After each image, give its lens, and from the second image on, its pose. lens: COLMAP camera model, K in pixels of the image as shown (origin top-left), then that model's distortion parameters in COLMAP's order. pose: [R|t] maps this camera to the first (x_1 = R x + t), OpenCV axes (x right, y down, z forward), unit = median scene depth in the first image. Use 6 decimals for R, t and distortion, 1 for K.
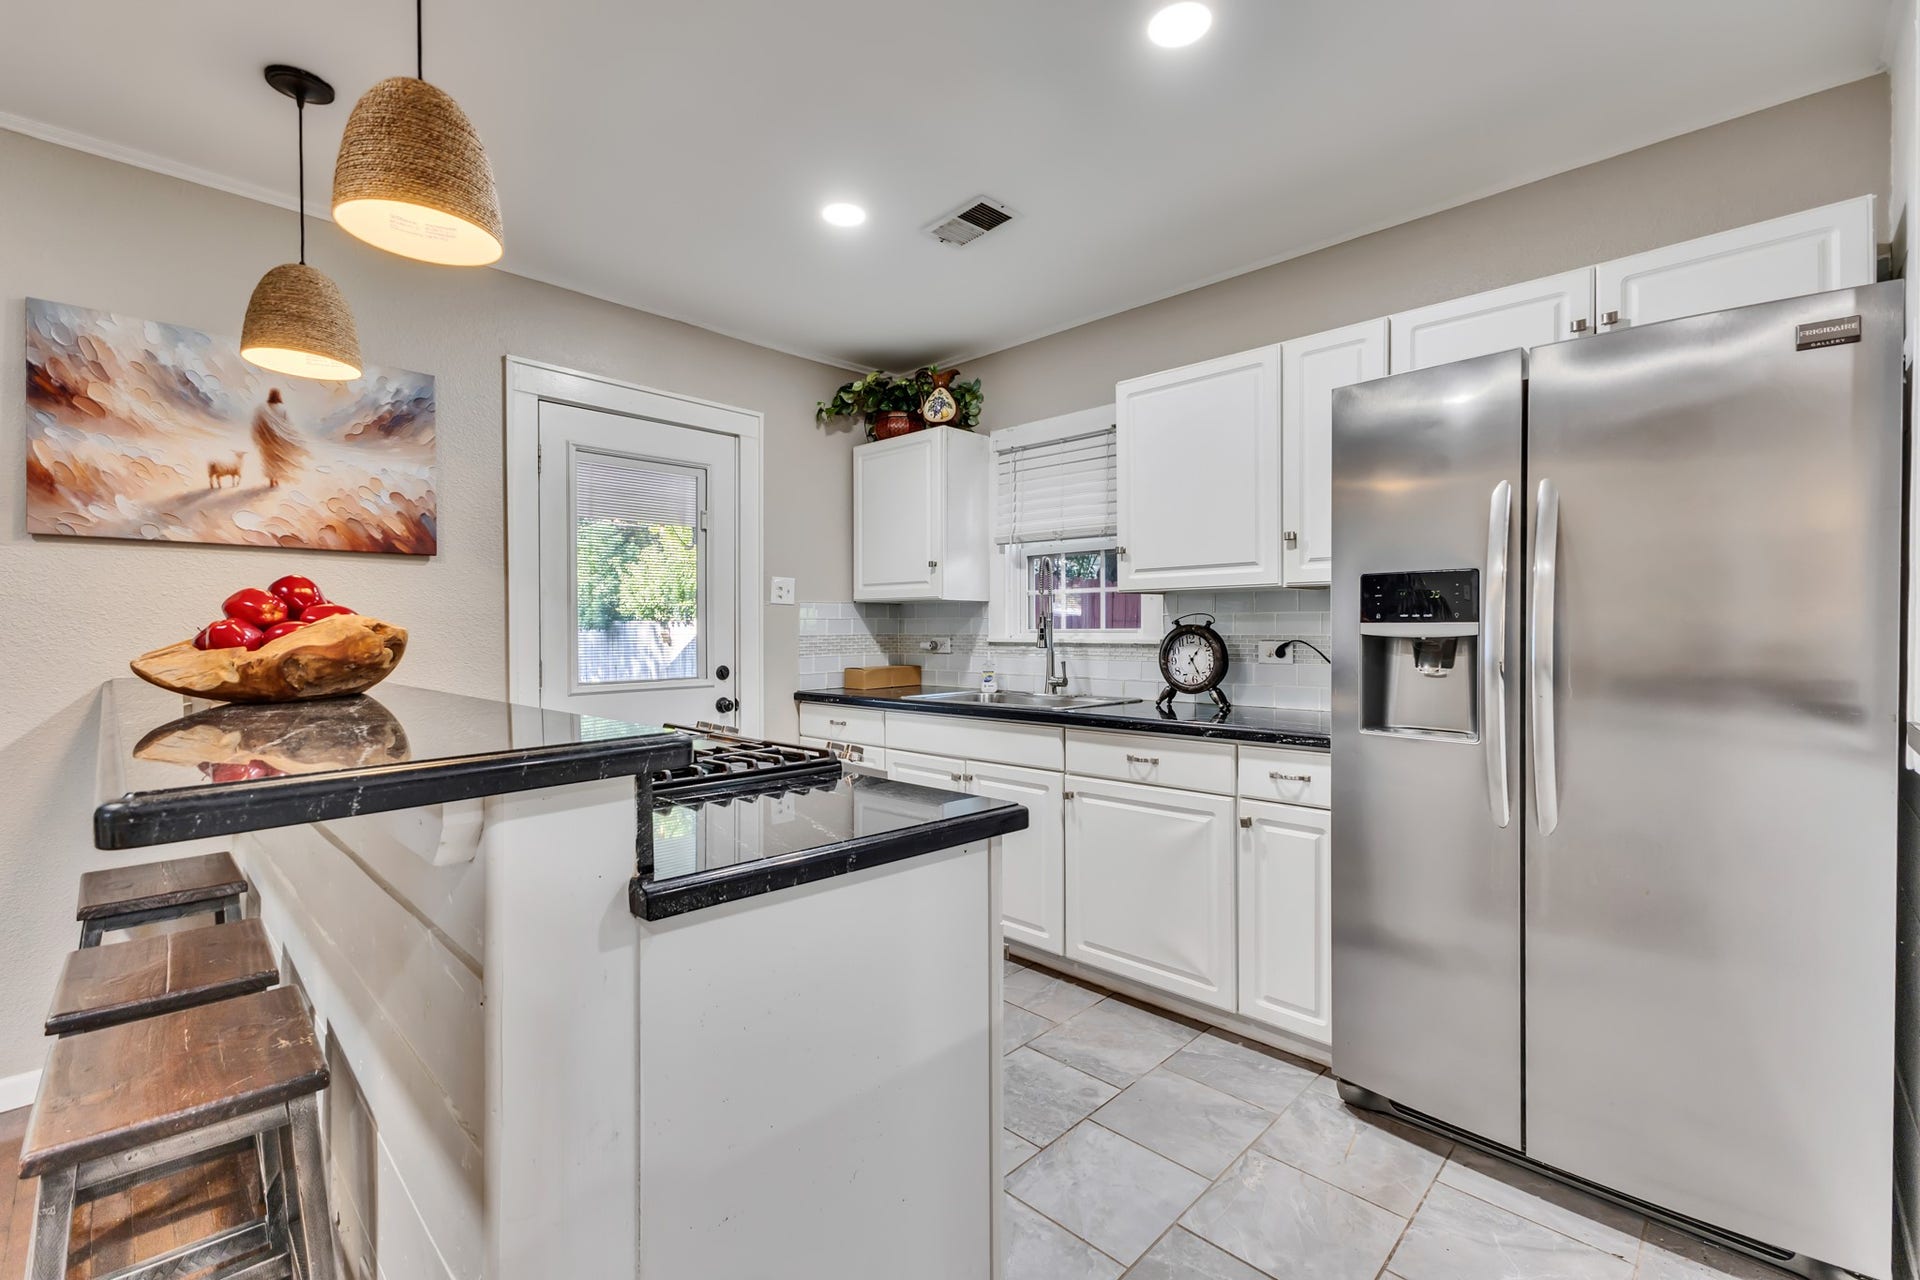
lens RADIAL K [[823.6, 0, 958.7], [0, 823.6, 636.1], [0, 0, 1]] dist [0.010470, -0.001097]
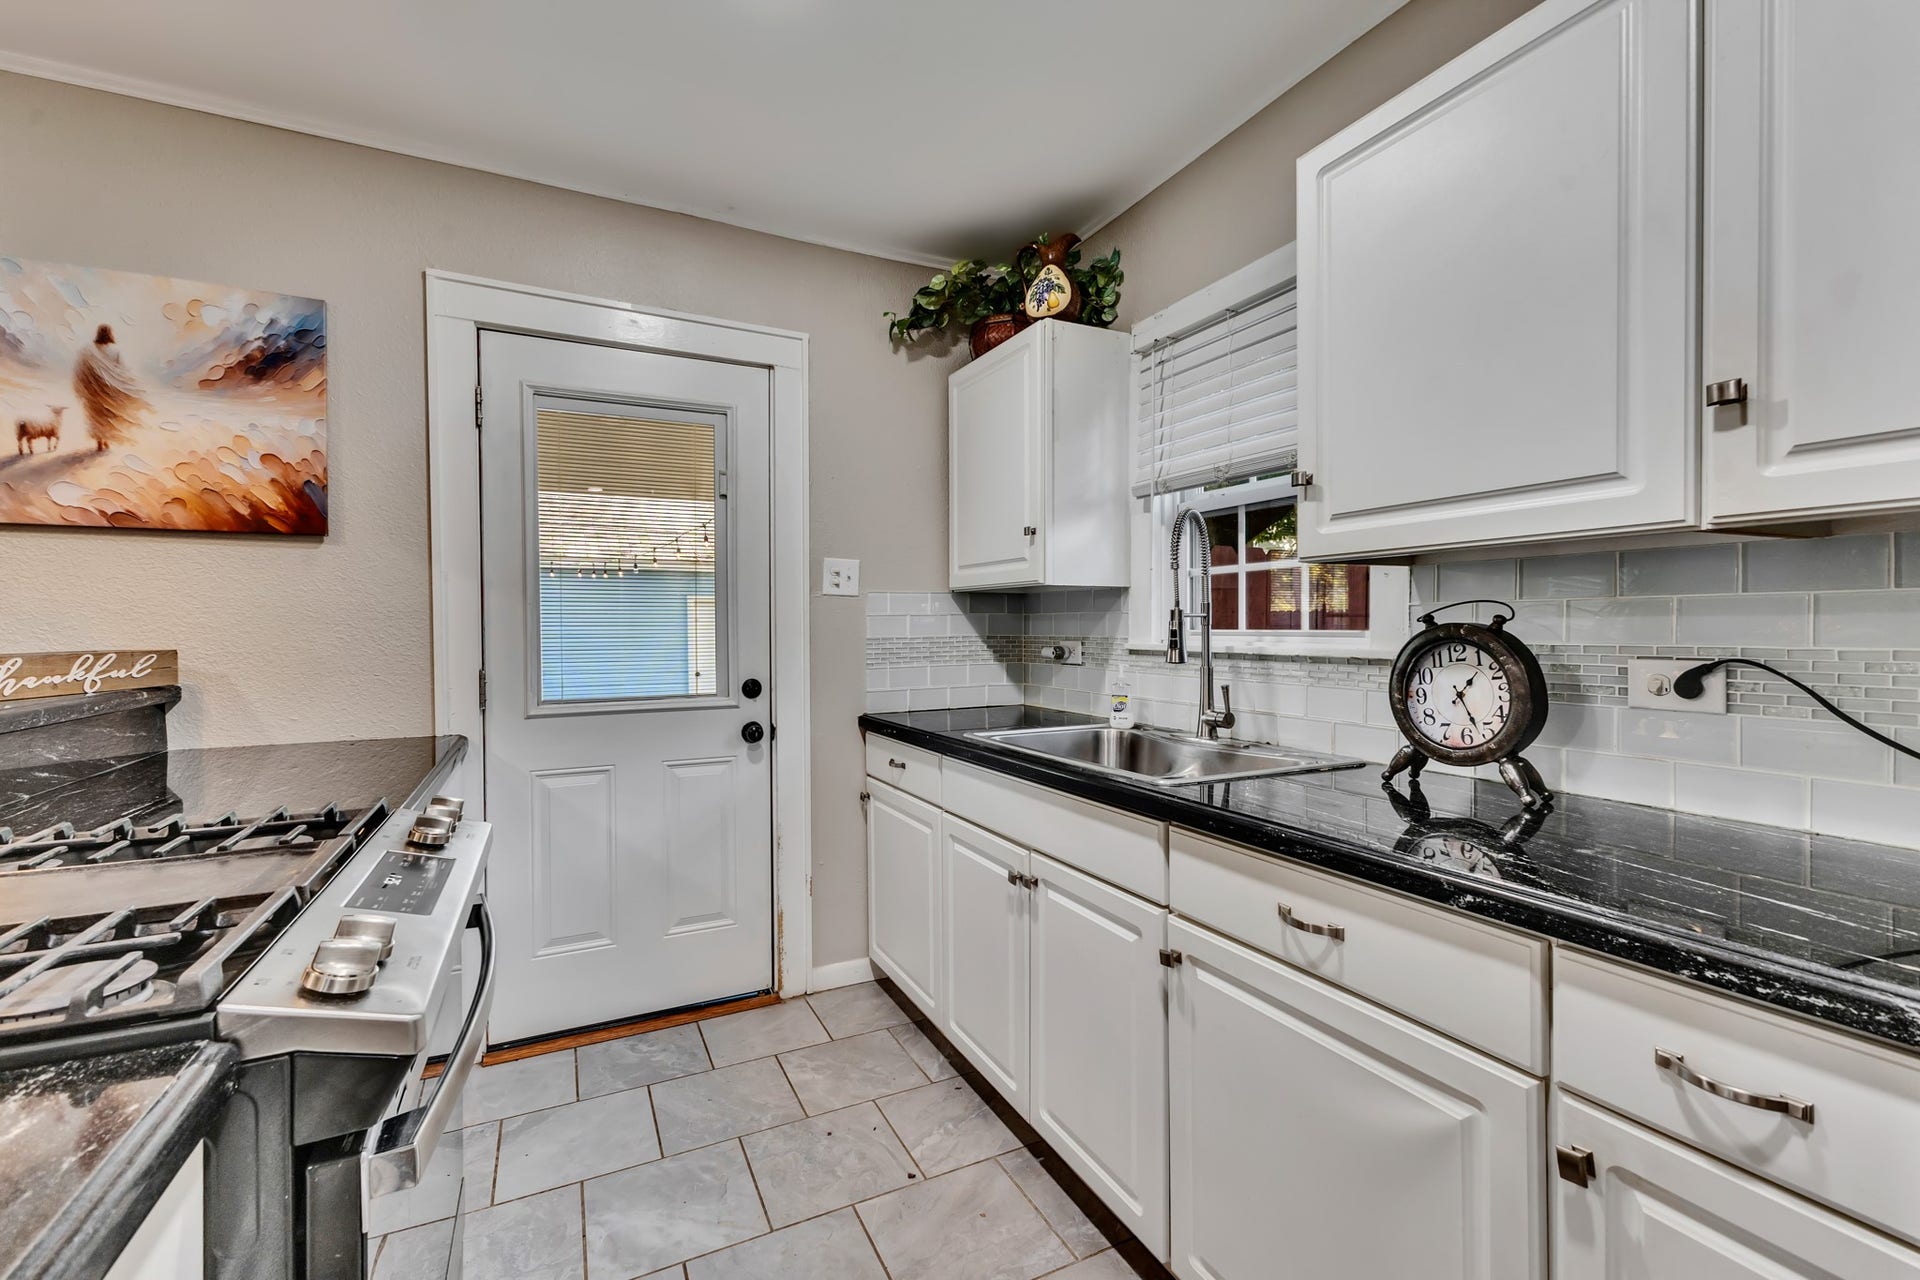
lens RADIAL K [[823.6, 0, 958.7], [0, 823.6, 636.1], [0, 0, 1]] dist [0.010470, -0.001097]
pose [[0.942084, 0.003474, -0.335360, 0.167849], [-0.001674, 0.999983, 0.005655, -0.008586], [0.335374, -0.004766, 0.942073, 0.442637]]
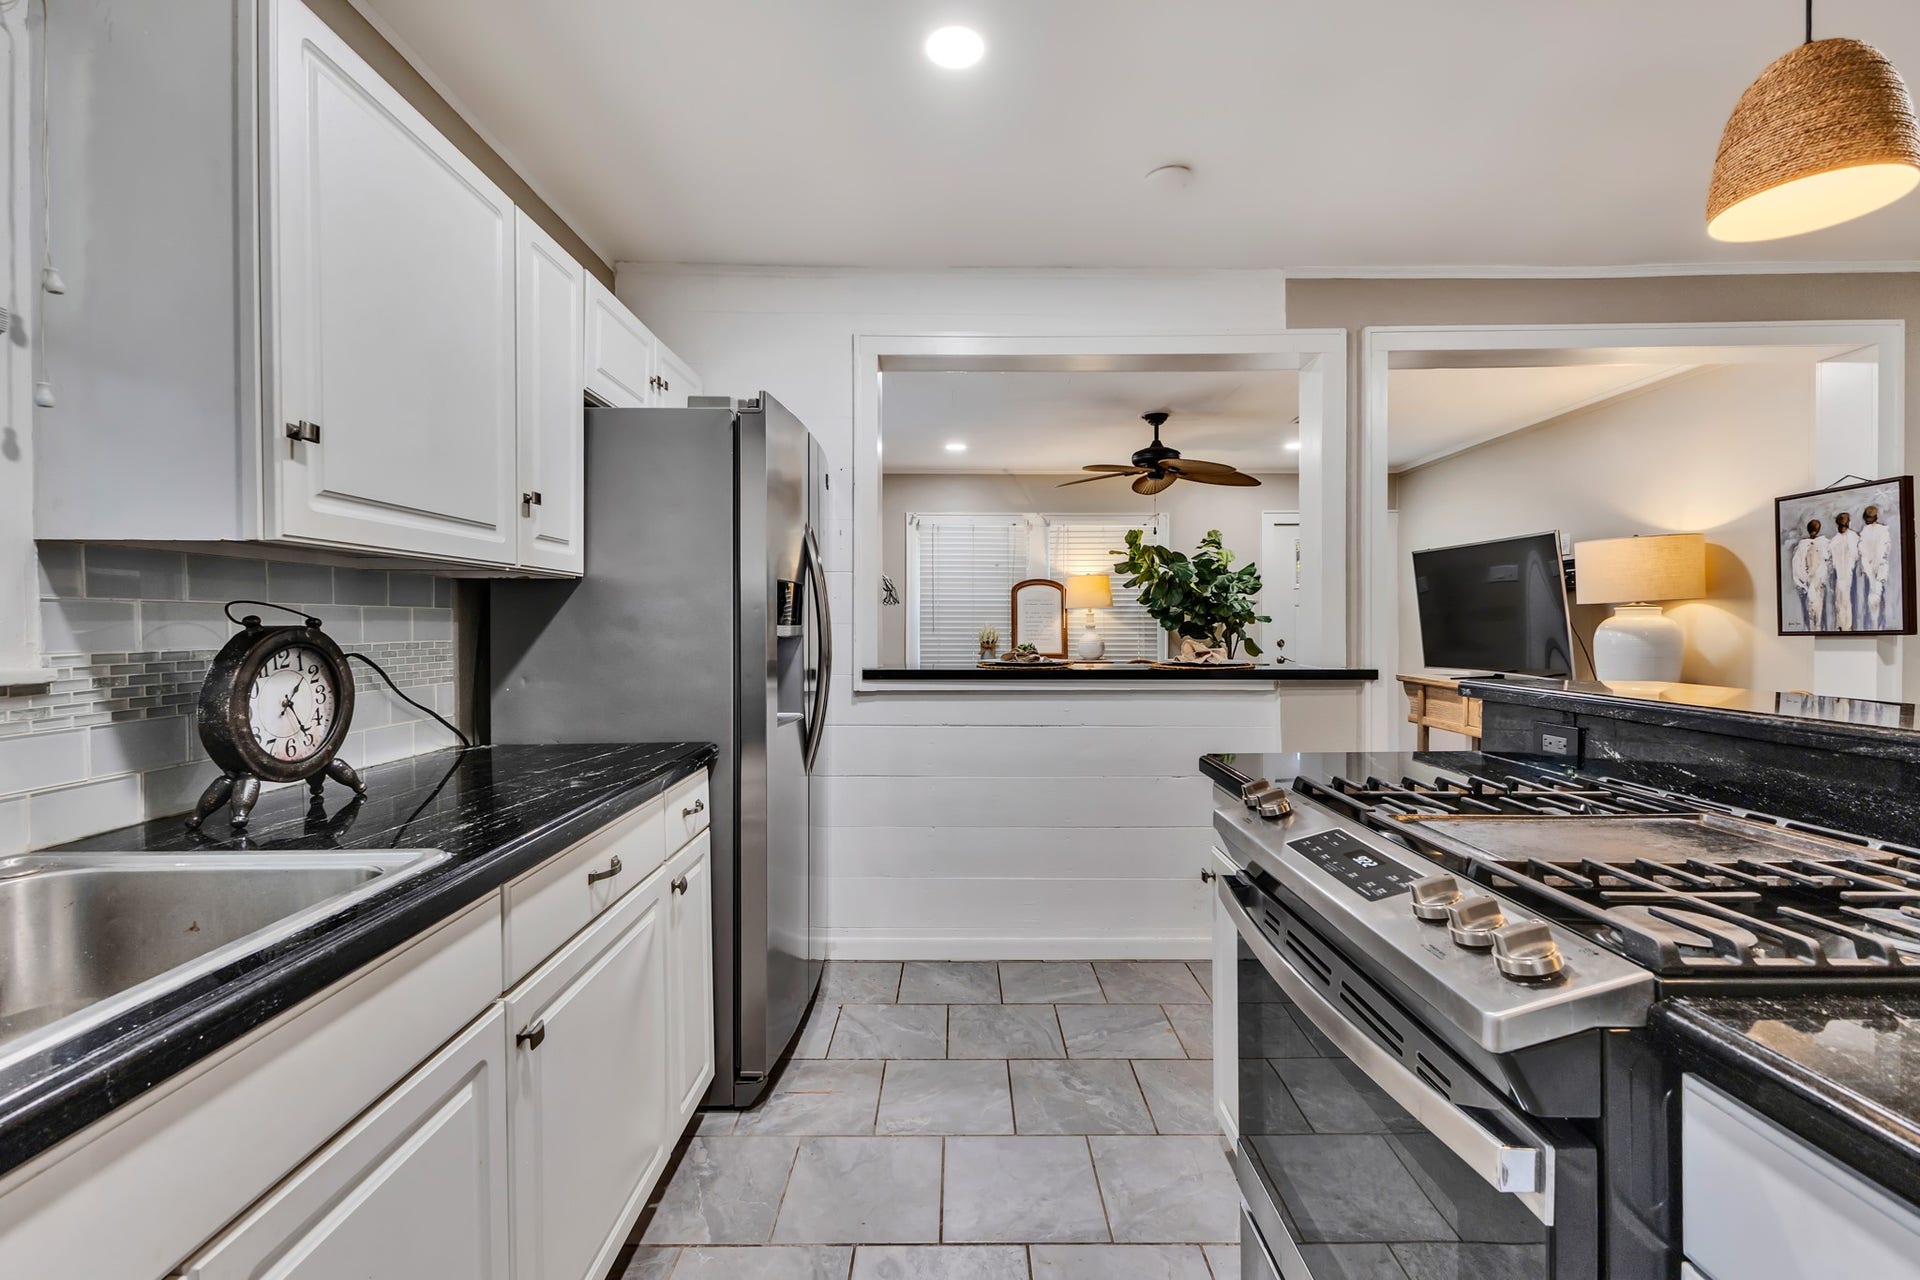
lens RADIAL K [[823.6, 0, 958.7], [0, 823.6, 636.1], [0, 0, 1]] dist [0.010470, -0.001097]
pose [[-0.697271, -0.006211, 0.716780, -0.293010], [0.013316, 0.999678, 0.021616, -0.013615], [-0.716684, 0.024617, -0.696964, 1.052752]]
